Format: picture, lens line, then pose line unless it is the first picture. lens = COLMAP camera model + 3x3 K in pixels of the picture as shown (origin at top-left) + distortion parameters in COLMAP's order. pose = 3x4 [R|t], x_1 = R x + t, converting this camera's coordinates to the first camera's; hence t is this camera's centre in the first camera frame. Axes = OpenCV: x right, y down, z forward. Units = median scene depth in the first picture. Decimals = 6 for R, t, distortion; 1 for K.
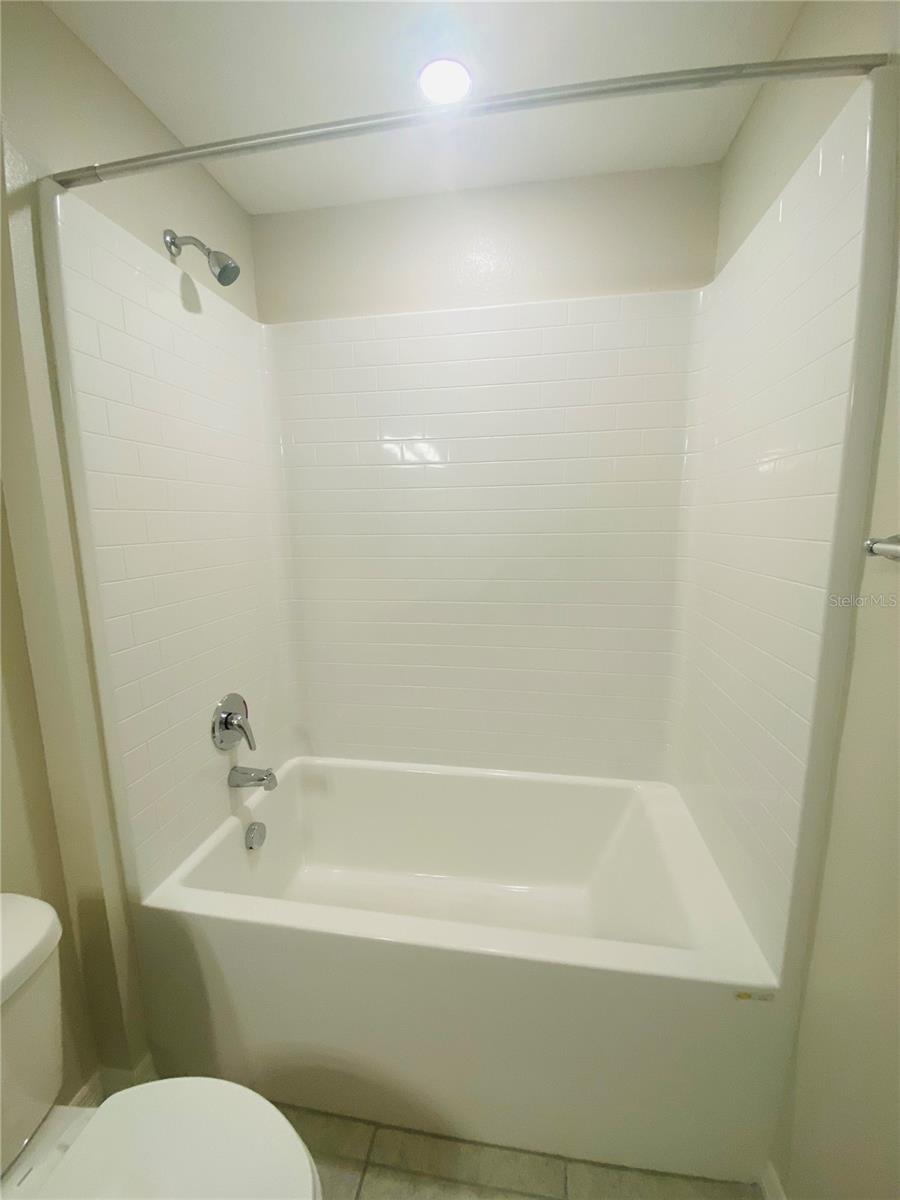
lens RADIAL K [[479.3, 0, 450.0], [0, 479.3, 600.0], [0, 0, 1]] dist [0.031521, -0.022384]
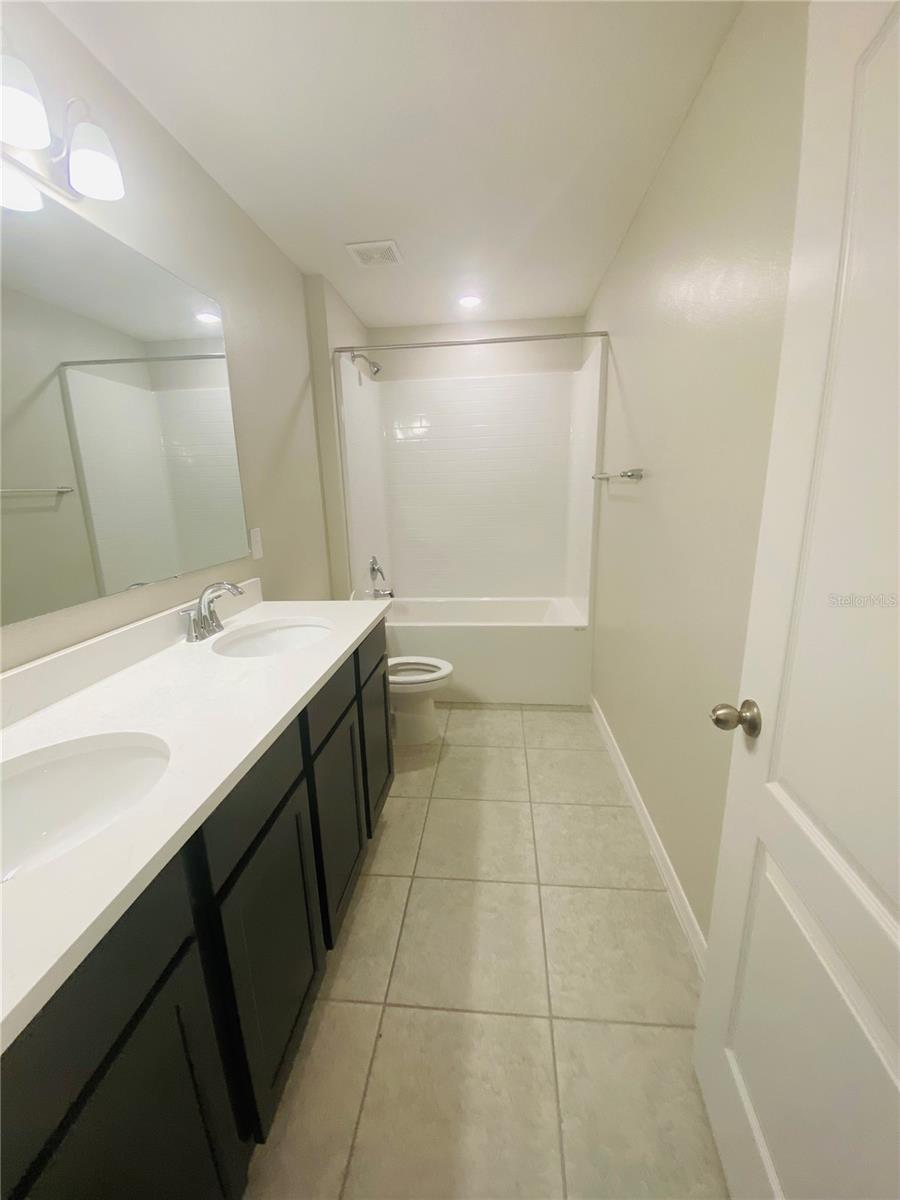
lens RADIAL K [[479.3, 0, 450.0], [0, 479.3, 600.0], [0, 0, 1]] dist [0.031521, -0.022384]
pose [[0.997677, -0.028851, 0.061717, -0.250241], [0.024873, 0.997621, 0.064293, 0.275847], [-0.063425, -0.062609, 0.996021, -1.304854]]
